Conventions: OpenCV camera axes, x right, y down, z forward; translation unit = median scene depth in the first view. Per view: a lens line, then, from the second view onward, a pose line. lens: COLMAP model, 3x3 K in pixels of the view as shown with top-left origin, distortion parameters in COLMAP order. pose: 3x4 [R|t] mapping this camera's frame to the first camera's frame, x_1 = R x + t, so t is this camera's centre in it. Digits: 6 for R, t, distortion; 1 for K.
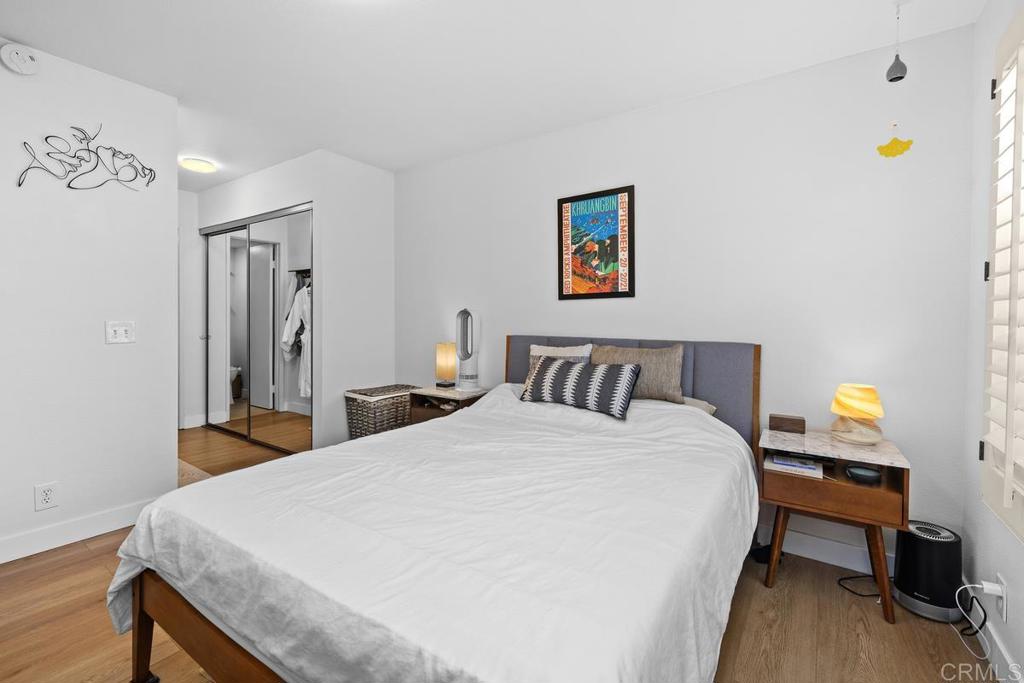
lens RADIAL K [[450.3, 0, 517.8], [0, 450.3, 319.4], [0, 0, 1]] dist [0.002398, 0.000336]
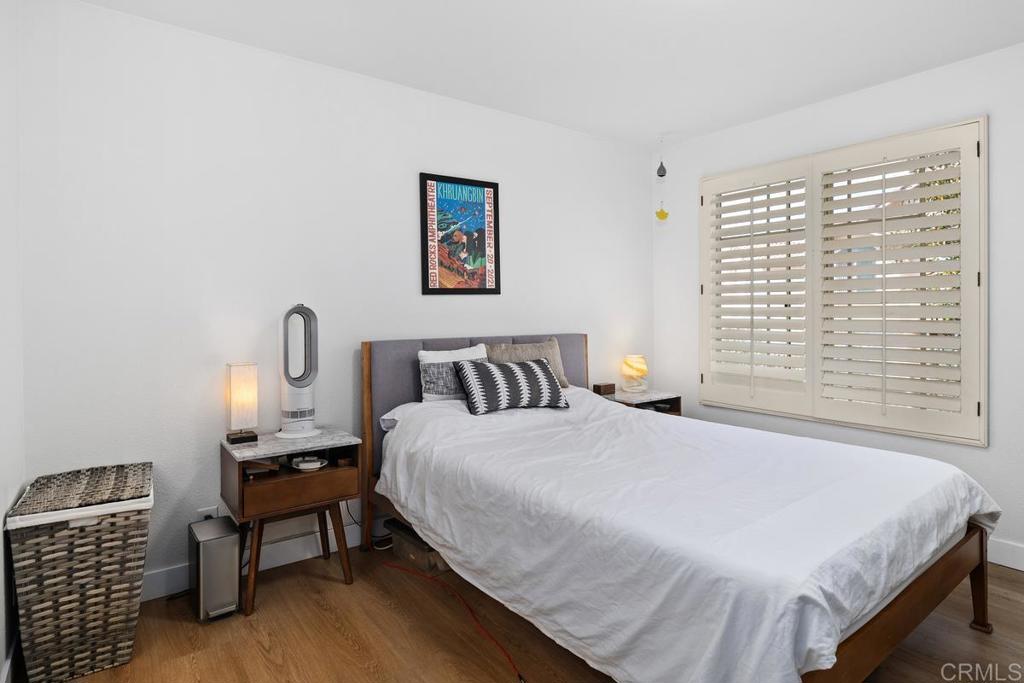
lens RADIAL K [[547.9, 0, 512.7], [0, 547.9, 307.9], [0, 0, 1]] dist [-0.030862, 0.034344]
pose [[0.323826, -0.005487, 0.946101, -0.852663], [0.008065, 0.999963, 0.003039, -0.021388], [-0.946082, 0.006646, 0.323858, 0.548054]]
